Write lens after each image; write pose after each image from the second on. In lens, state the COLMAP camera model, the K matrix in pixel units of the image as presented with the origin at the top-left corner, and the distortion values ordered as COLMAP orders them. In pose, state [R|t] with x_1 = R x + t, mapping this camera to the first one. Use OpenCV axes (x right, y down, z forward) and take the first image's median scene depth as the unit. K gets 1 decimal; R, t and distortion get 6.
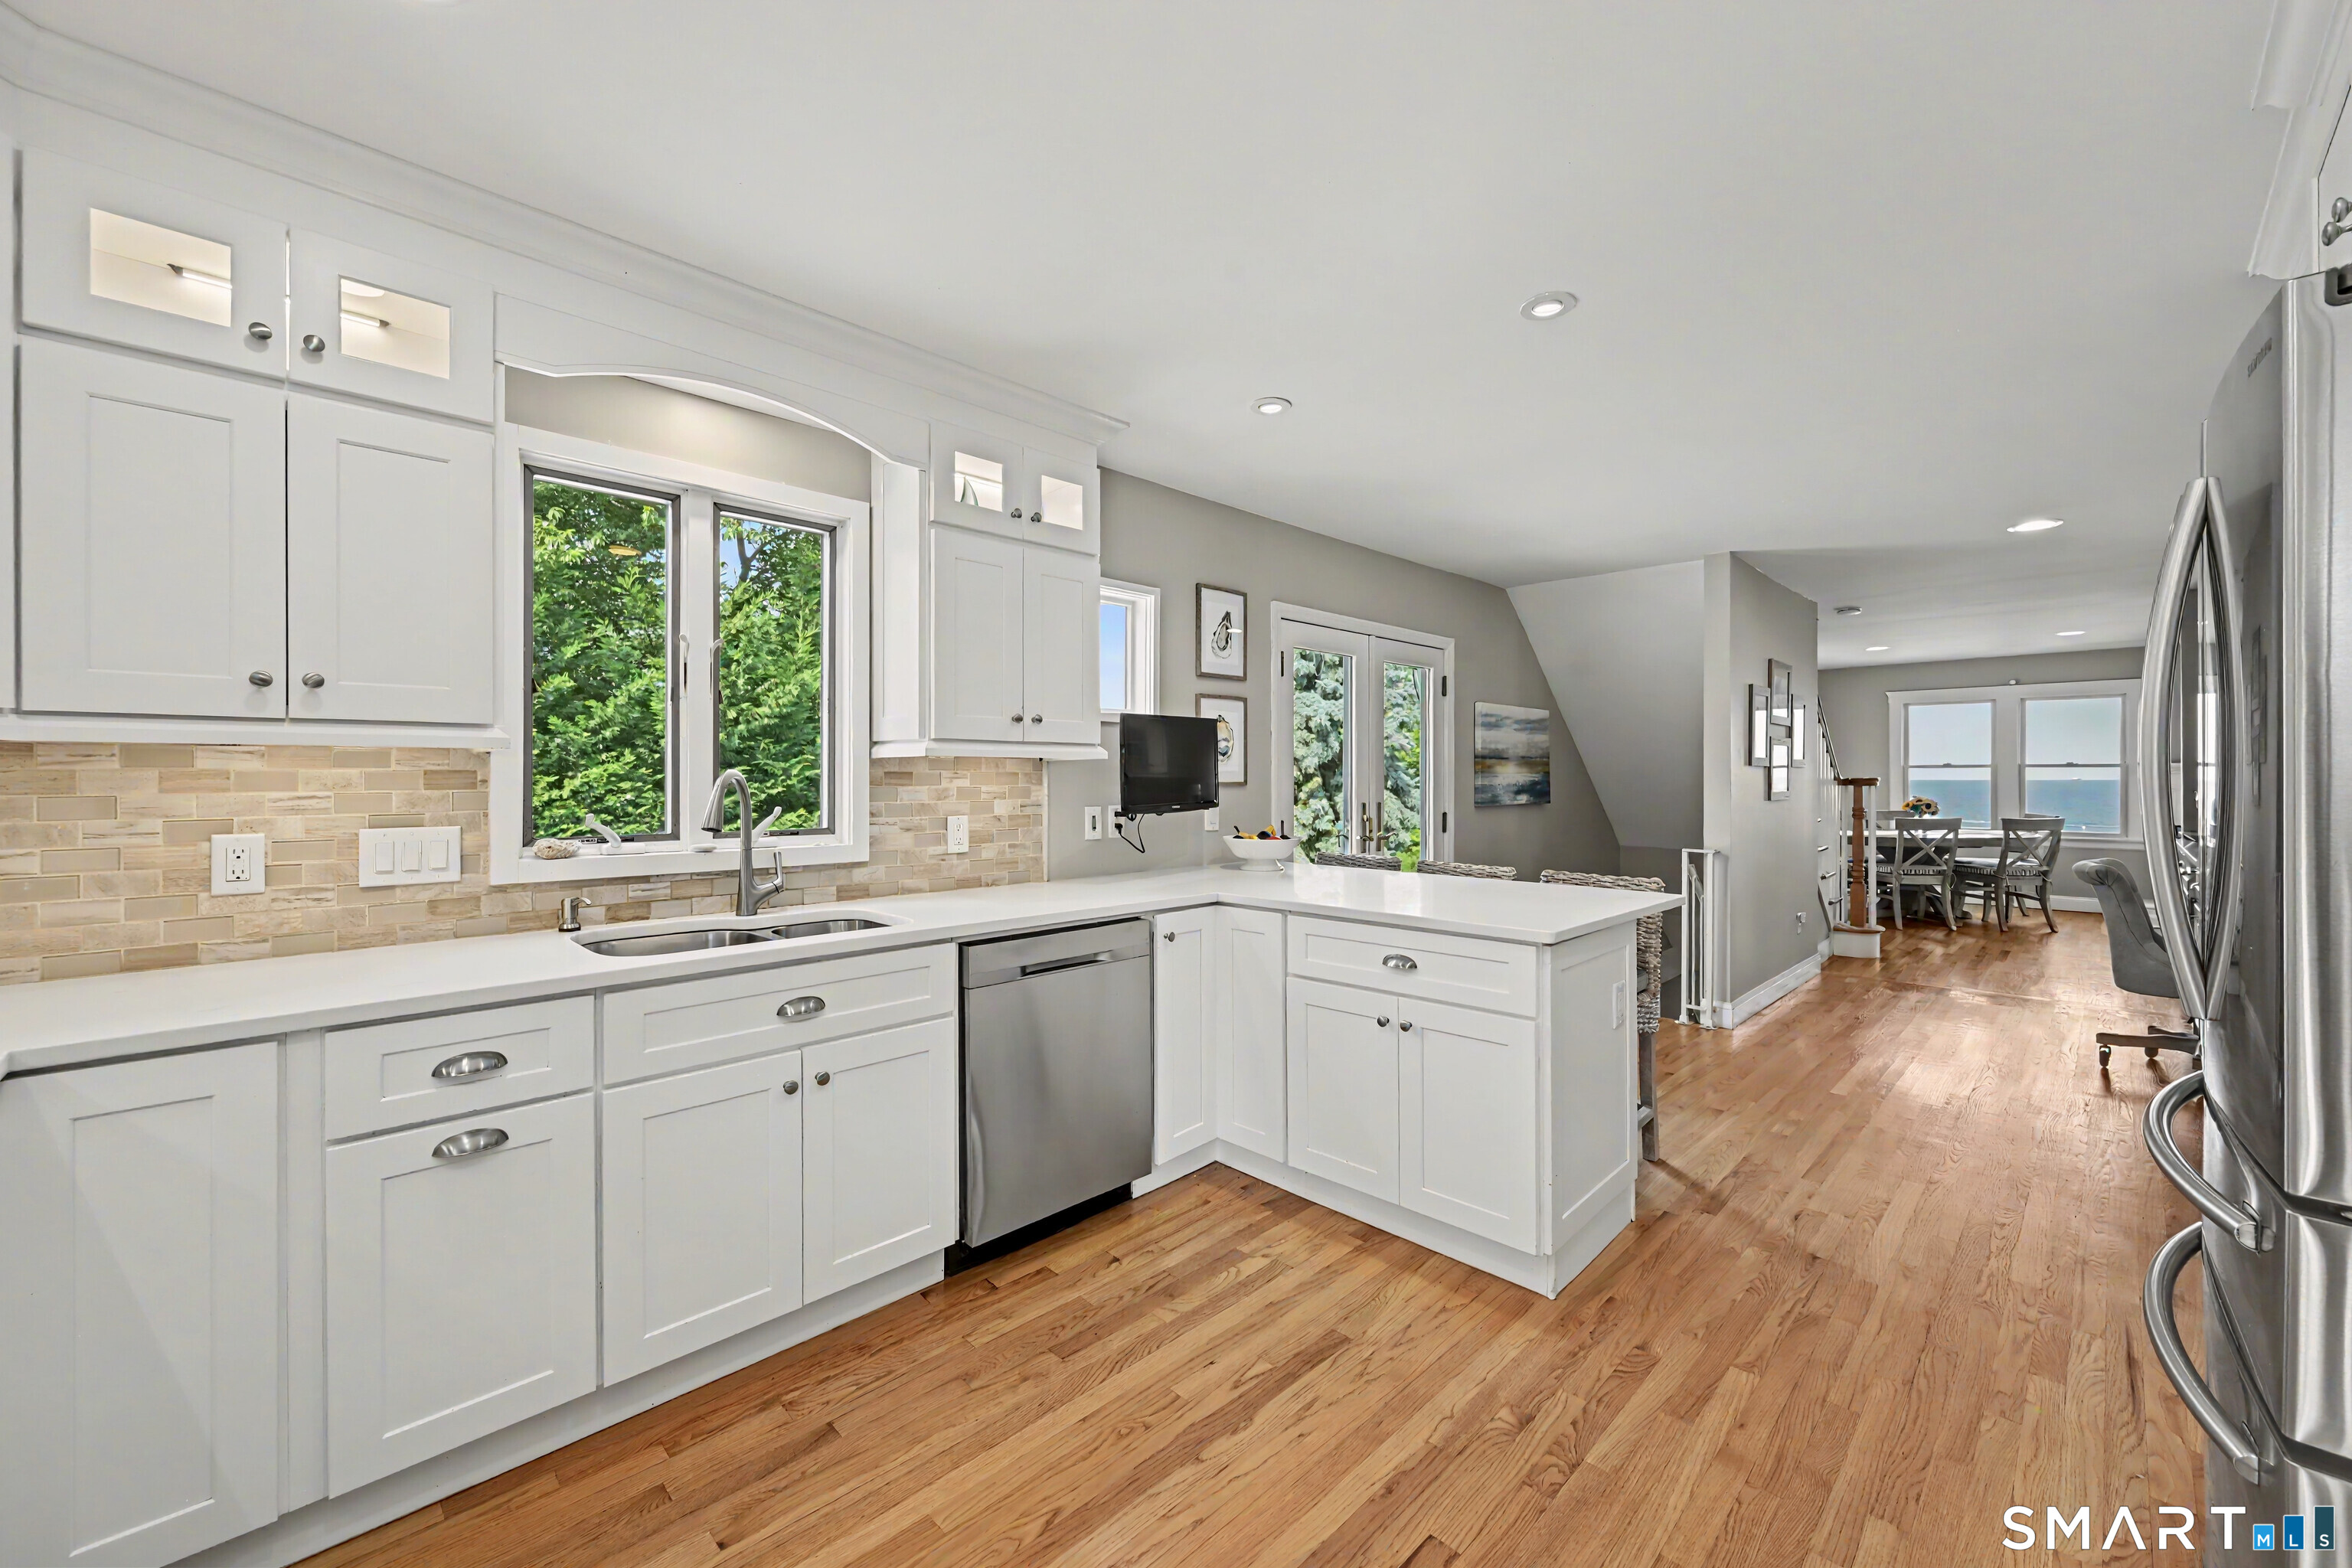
lens RADIAL K [[914.5, 0, 1182.2], [0, 914.5, 780.6], [0, 0, 1]] dist [-0.000521, 0.000016]
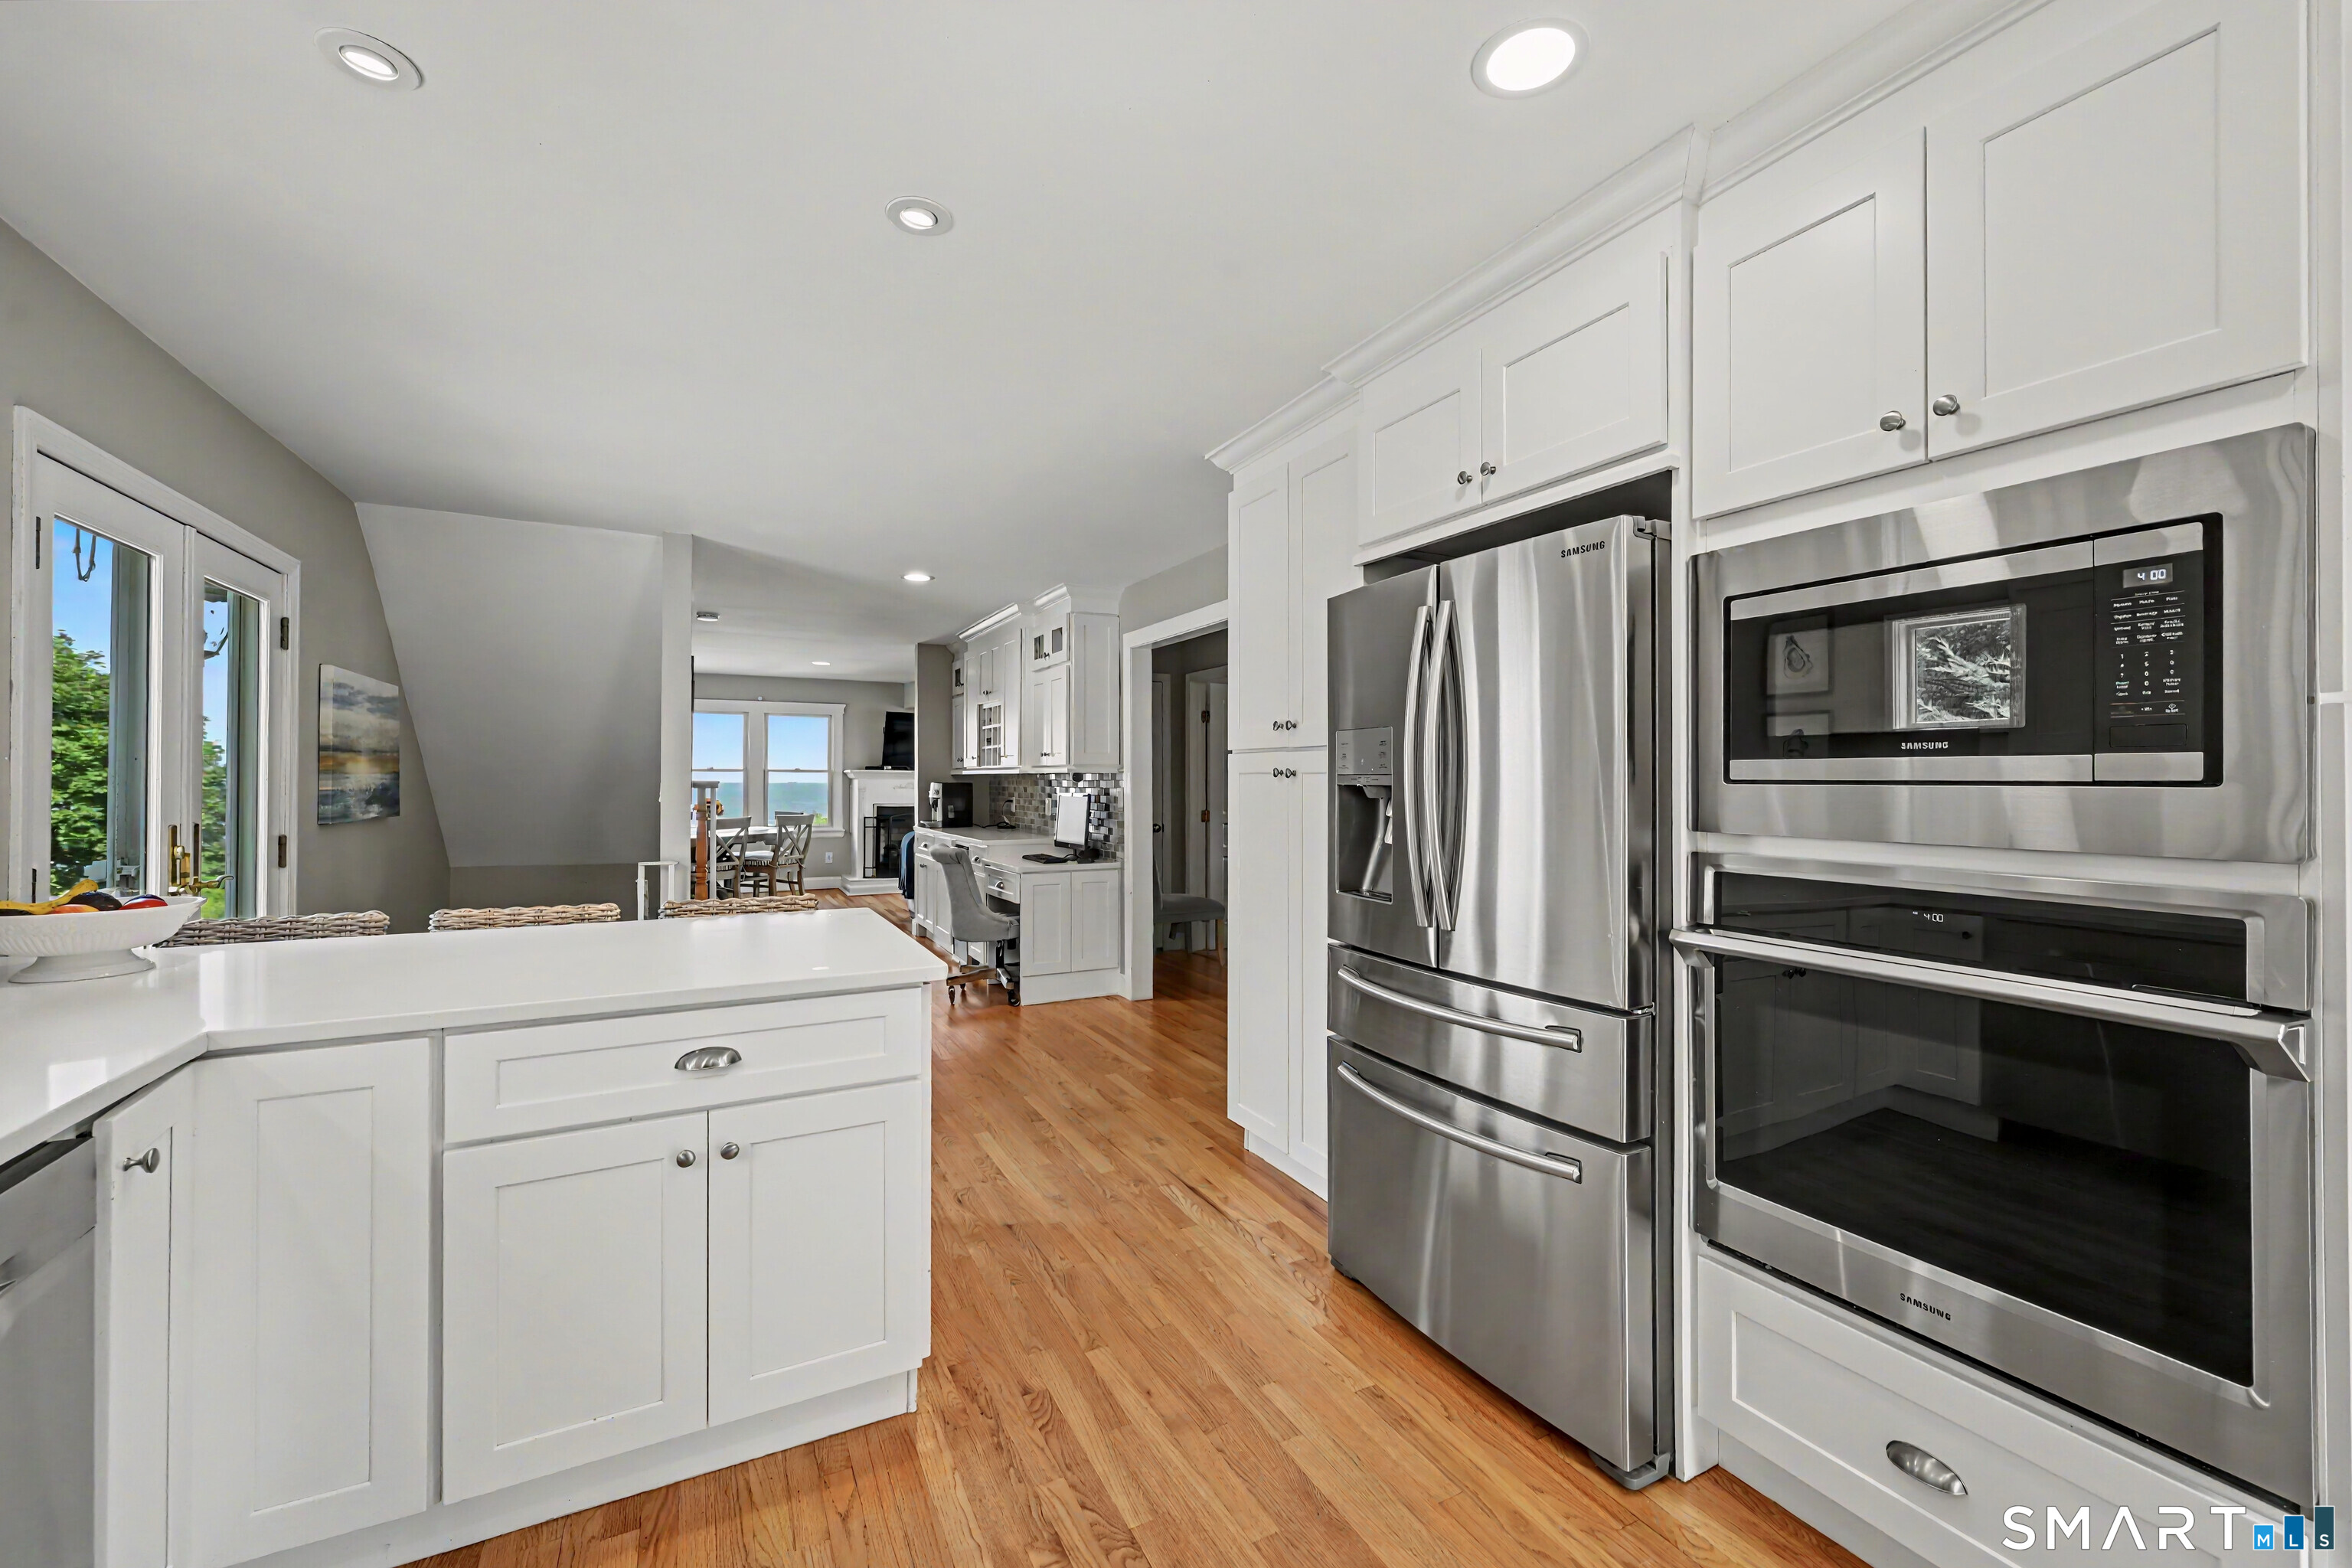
lens RADIAL K [[958.0, 0, 1174.1], [0, 958.0, 774.7], [0, 0, 1]] dist [0.001889, 0.000037]
pose [[0.297119, 0.006775, 0.954816, -0.260413], [0.001753, 0.999969, -0.007641, -0.001266], [-0.954839, 0.003944, 0.297098, 0.374472]]
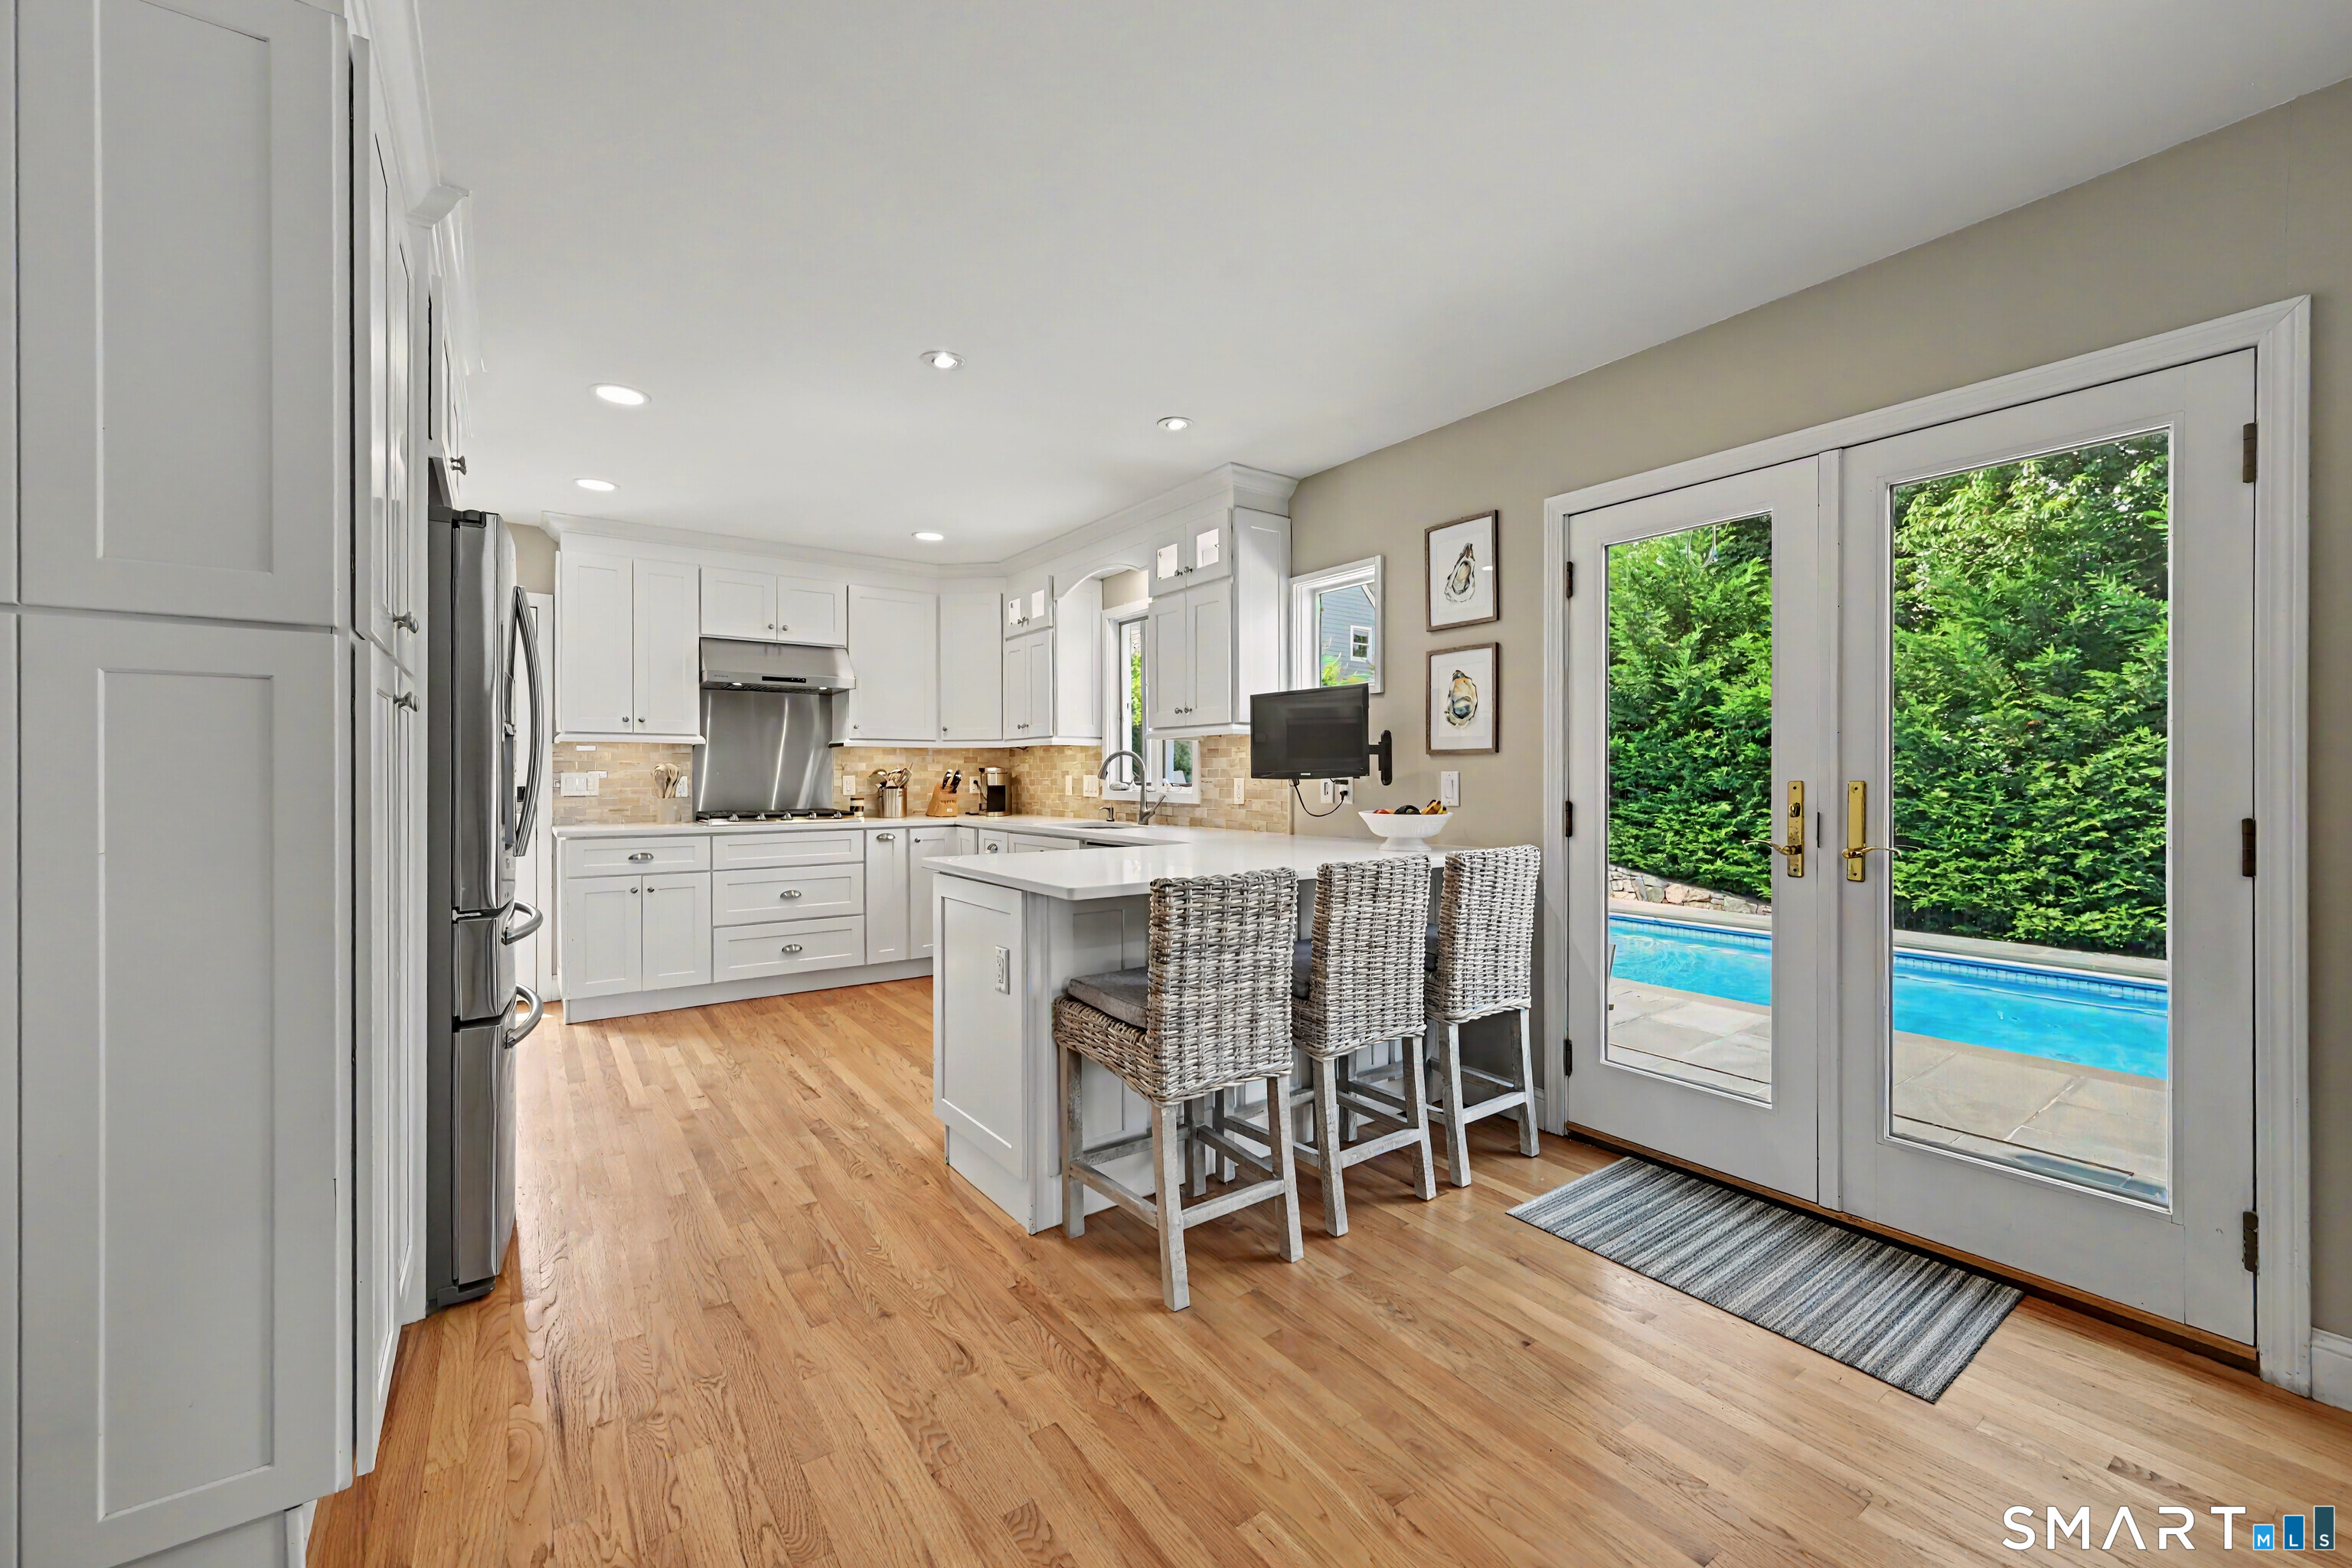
lens RADIAL K [[914.5, 0, 1178.7], [0, 914.5, 775.6], [0, 0, 1]] dist [-0.000521, 0.000016]
pose [[-0.147174, 0.000202, -0.989111, 1.145814], [-0.002473, 0.999997, 0.000572, 0.032798], [0.989107, 0.002530, -0.147173, 1.082103]]
